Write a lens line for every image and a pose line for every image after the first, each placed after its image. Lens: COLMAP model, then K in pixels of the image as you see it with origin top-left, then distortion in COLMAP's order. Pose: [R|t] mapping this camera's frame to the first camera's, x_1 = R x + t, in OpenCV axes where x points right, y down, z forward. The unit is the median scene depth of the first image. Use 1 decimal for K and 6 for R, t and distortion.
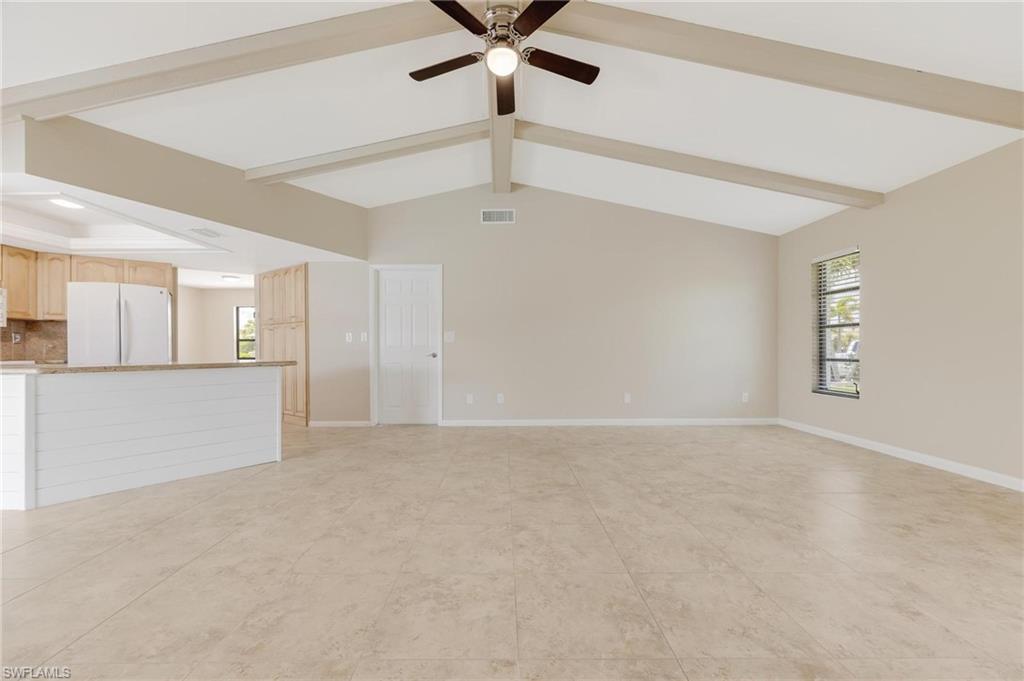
lens RADIAL K [[414.3, 0, 506.0], [0, 414.3, 356.2], [0, 0, 1]] dist [-0.000526, 0.000540]
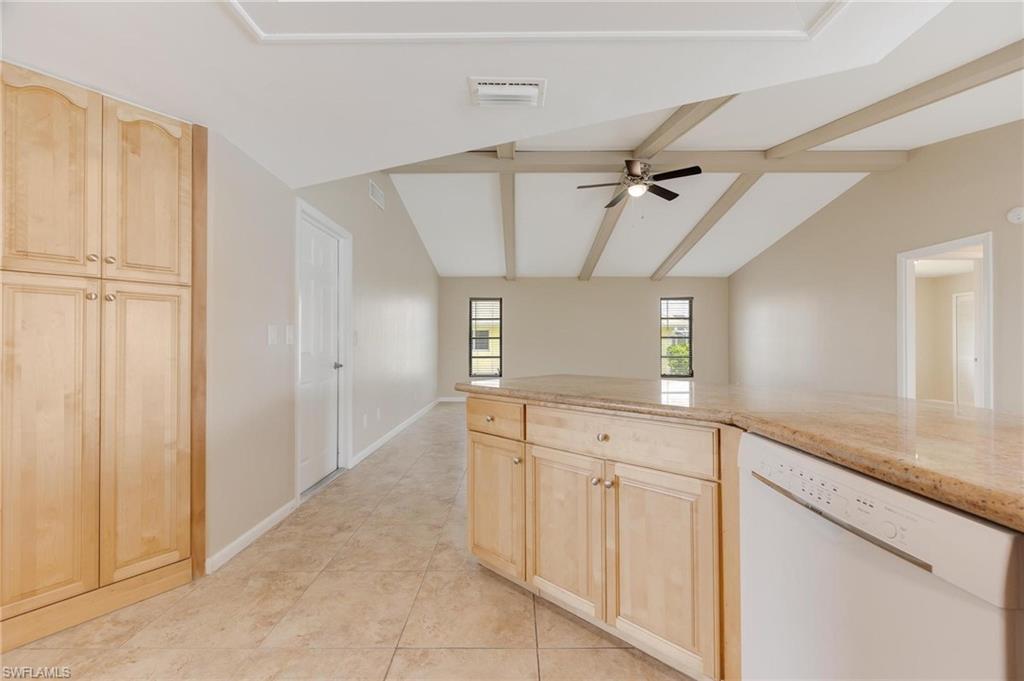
lens RADIAL K [[414.3, 0, 510.2], [0, 414.3, 338.2], [0, 0, 1]] dist [-0.000526, 0.000540]
pose [[0.018746, 0.021354, 0.999596, -1.058700], [0.020420, 0.999555, -0.021736, -0.033768], [-0.999616, 0.020820, 0.018301, 0.911888]]
